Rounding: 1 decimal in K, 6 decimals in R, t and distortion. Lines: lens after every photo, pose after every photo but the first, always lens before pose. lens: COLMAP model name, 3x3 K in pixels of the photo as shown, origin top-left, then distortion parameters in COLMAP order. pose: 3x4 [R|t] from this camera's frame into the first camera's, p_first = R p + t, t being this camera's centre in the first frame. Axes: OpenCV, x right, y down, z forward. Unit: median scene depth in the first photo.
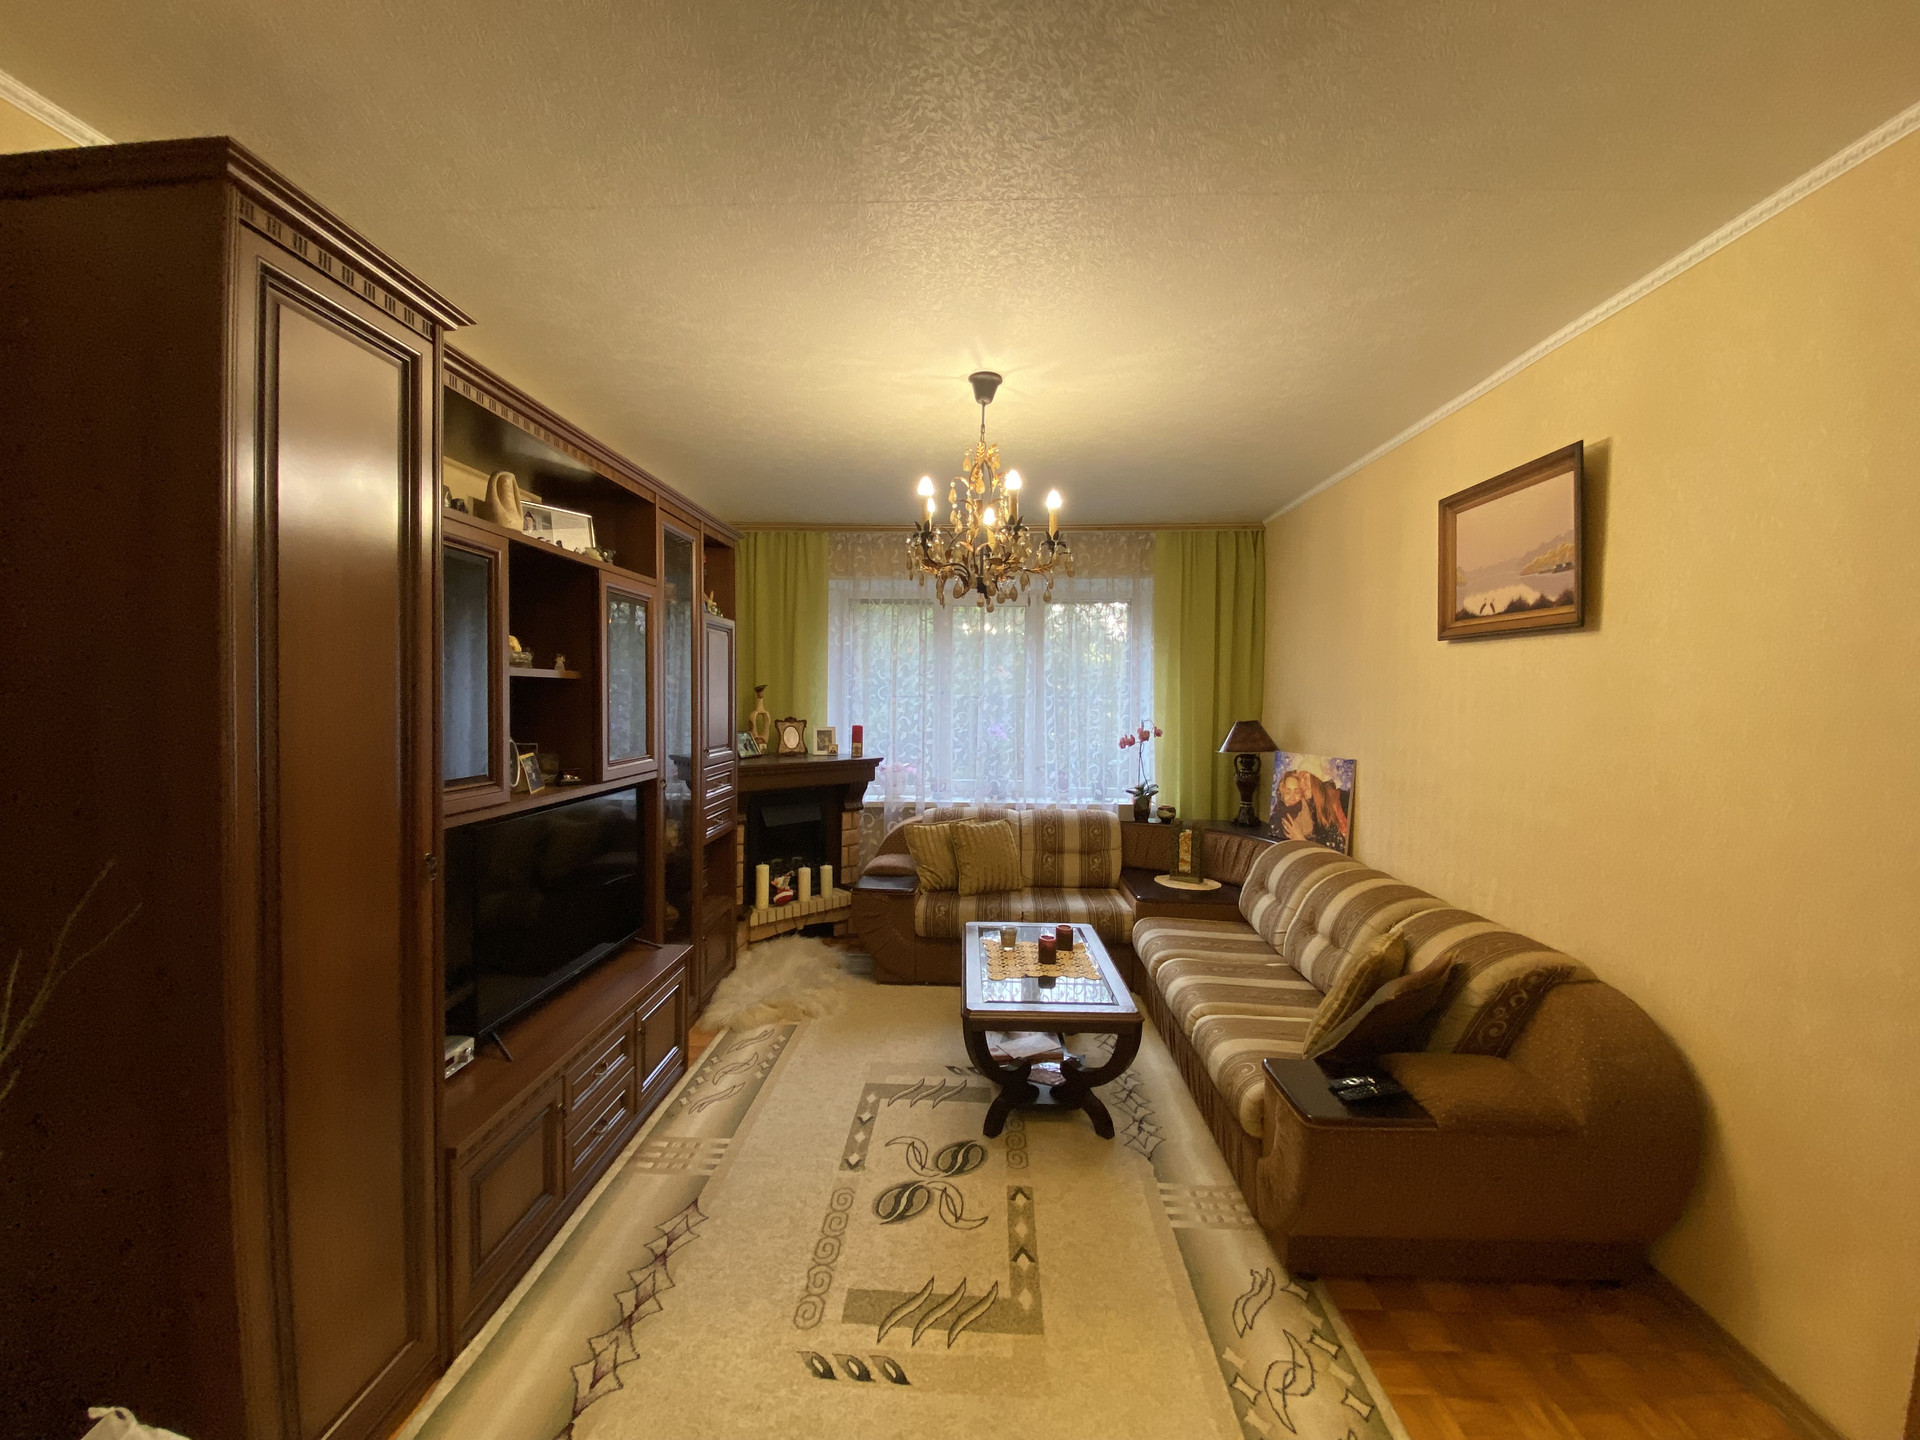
lens RADIAL K [[782.3, 0, 959.2], [0, 782.3, 702.3], [0, 0, 1]] dist [0.004618, -0.010600]
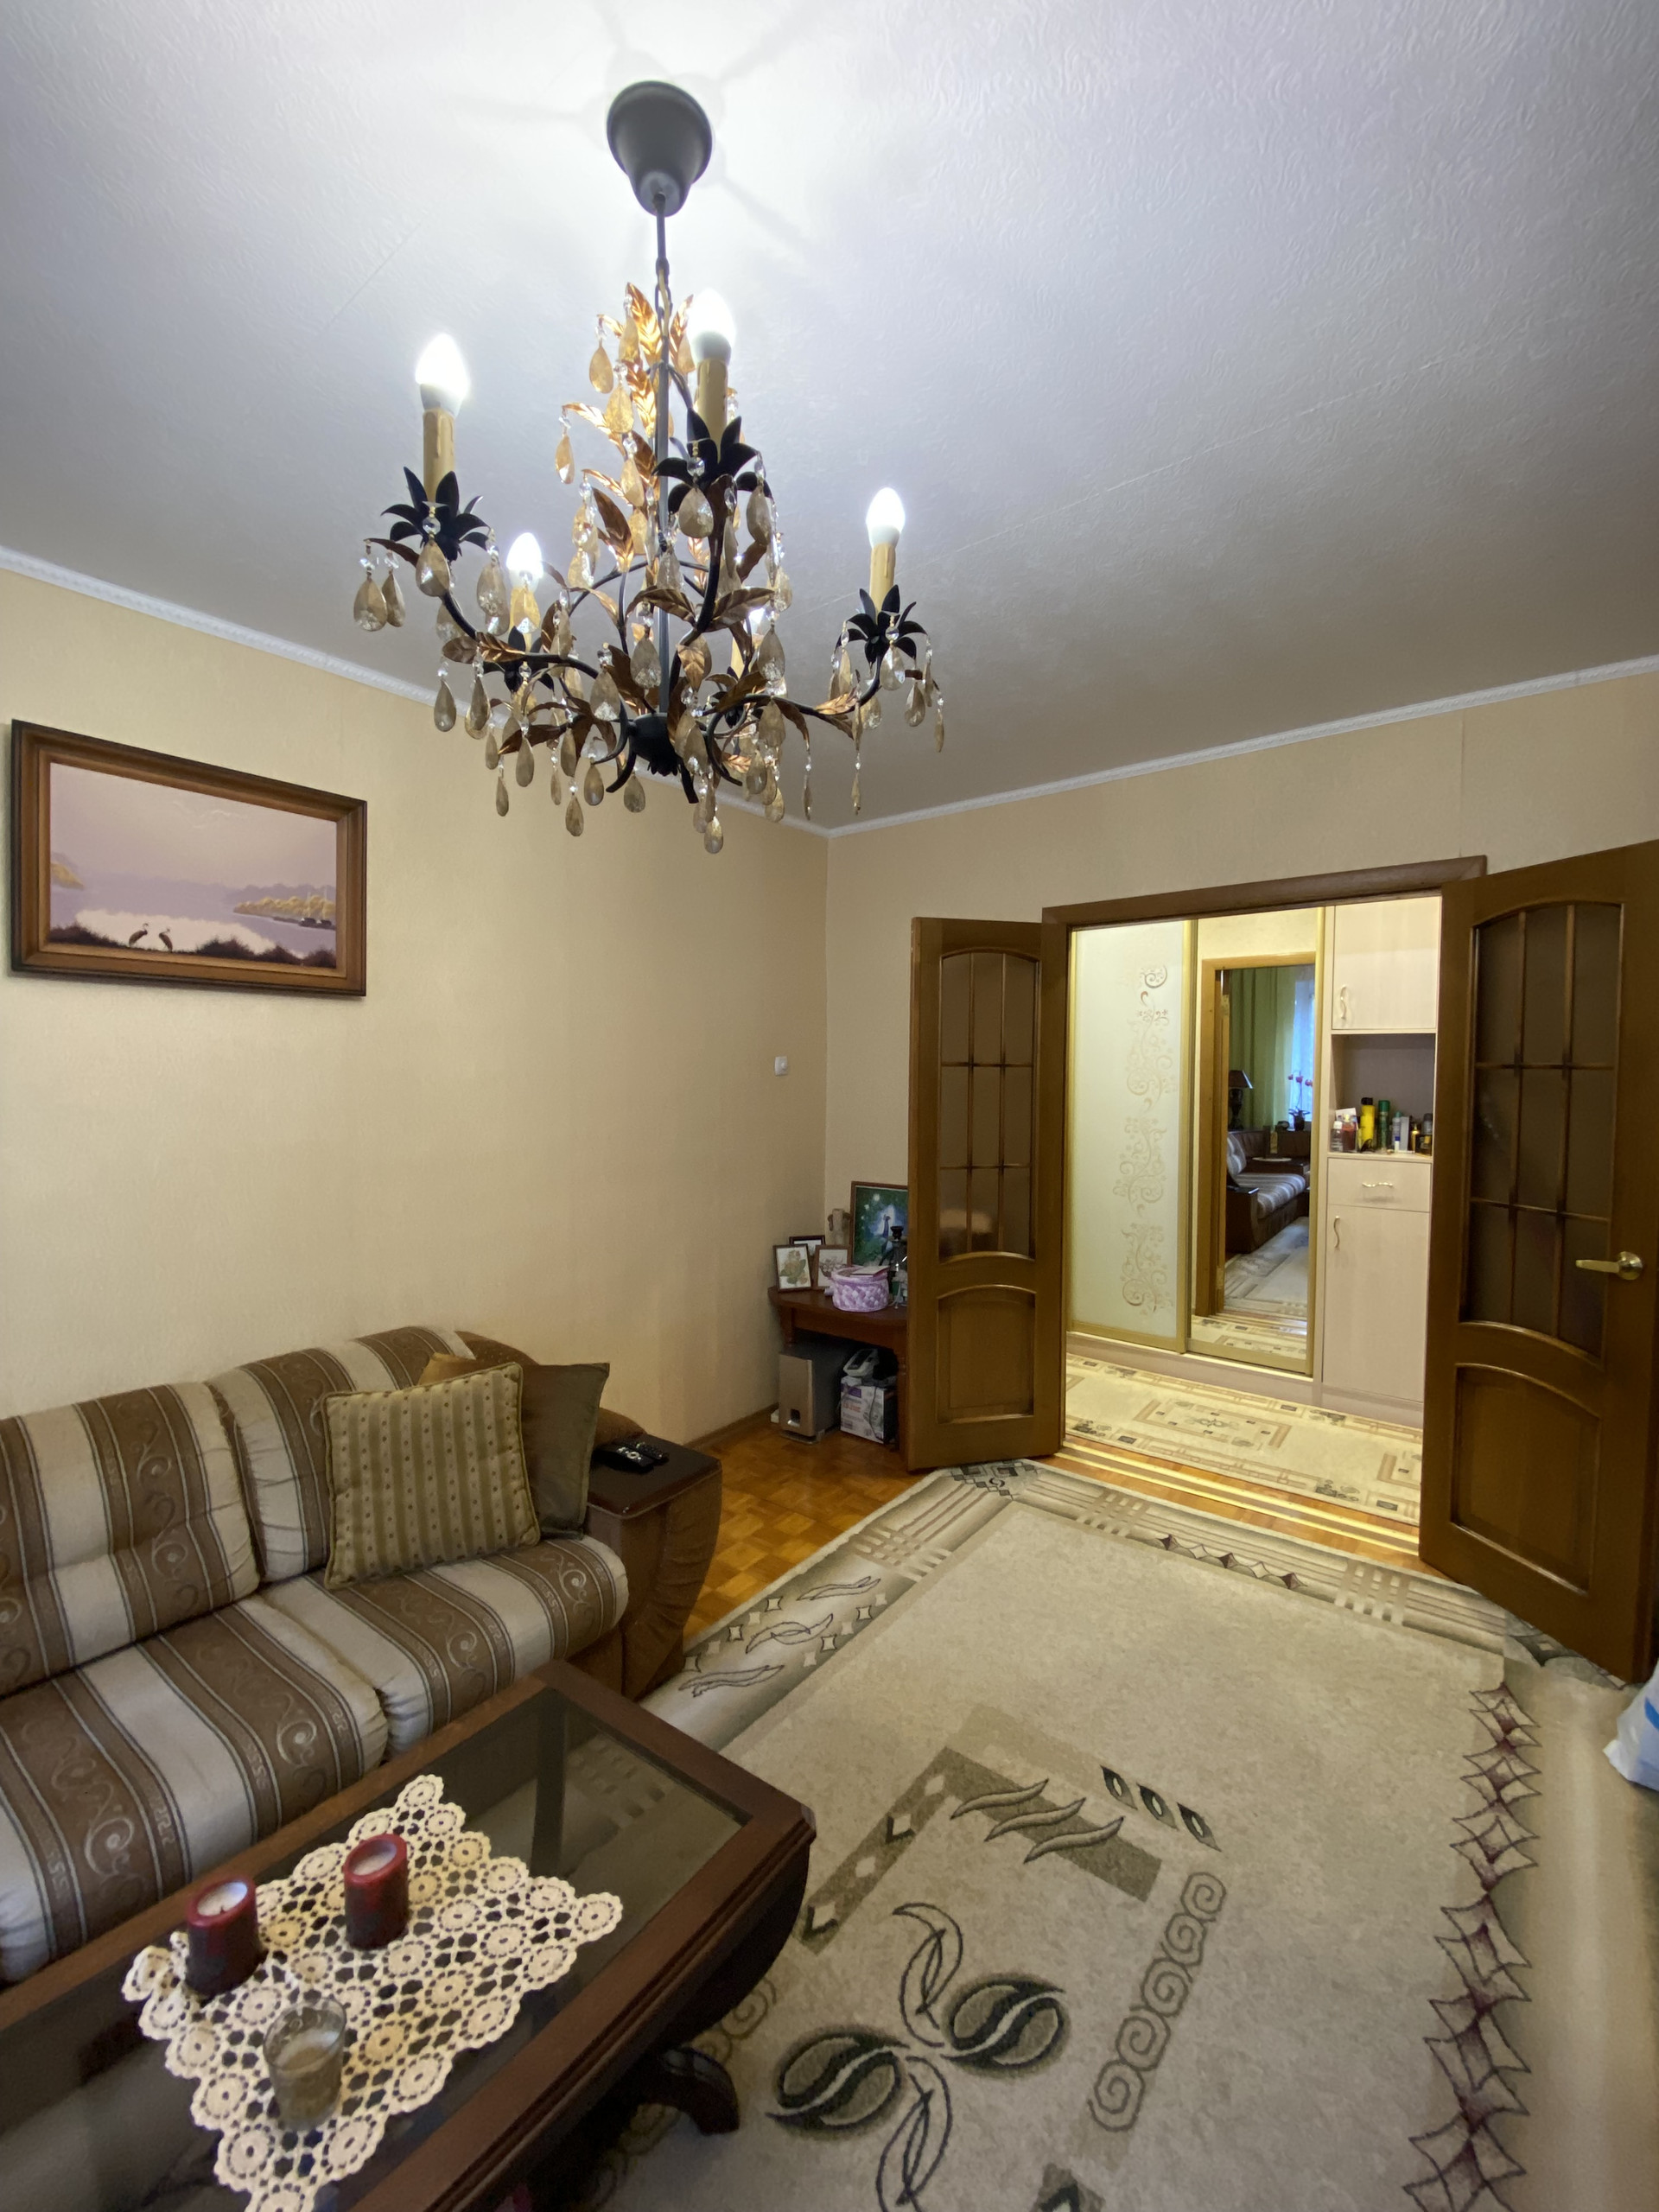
lens RADIAL K [[901.3, 0, 818.5], [0, 901.3, 1083.5], [0, 0, 1]] dist [0.004618, -0.010600]
pose [[-0.805359, -0.026351, 0.592201, -0.300943], [-0.004877, 0.999272, 0.037833, -0.031092], [-0.592767, 0.027582, -0.804902, 1.484142]]
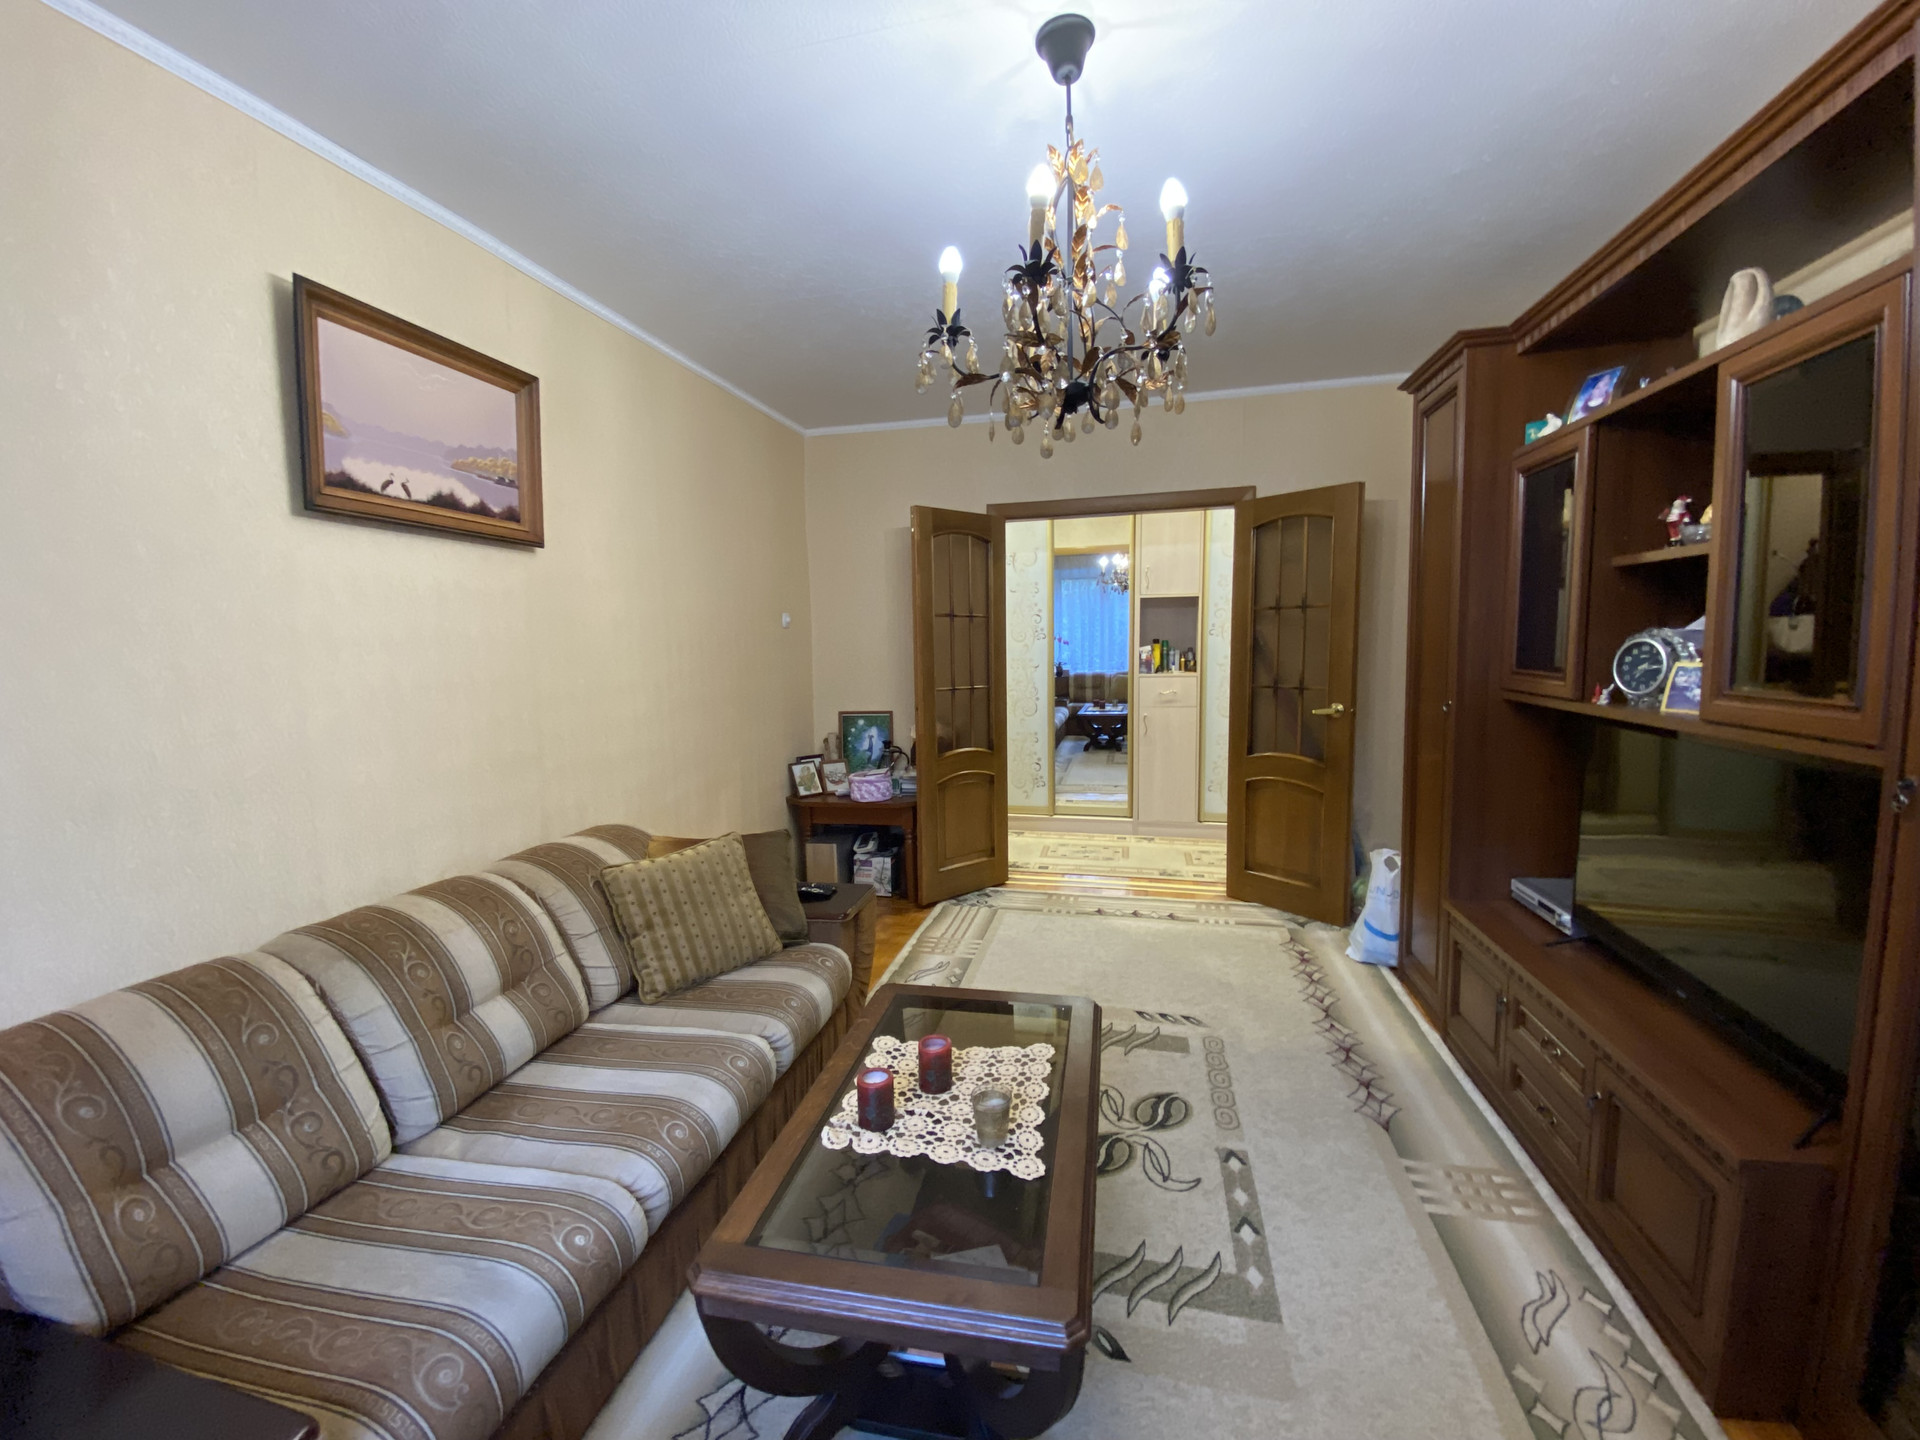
lens RADIAL K [[782.3, 0, 939.7], [0, 782.3, 705.5], [0, 0, 1]] dist [0.004618, -0.010600]
pose [[-0.977321, -0.010830, 0.211485, -0.000715], [0.009422, 0.995479, 0.094515, 0.026185], [-0.211552, 0.094364, -0.972801, 1.890232]]
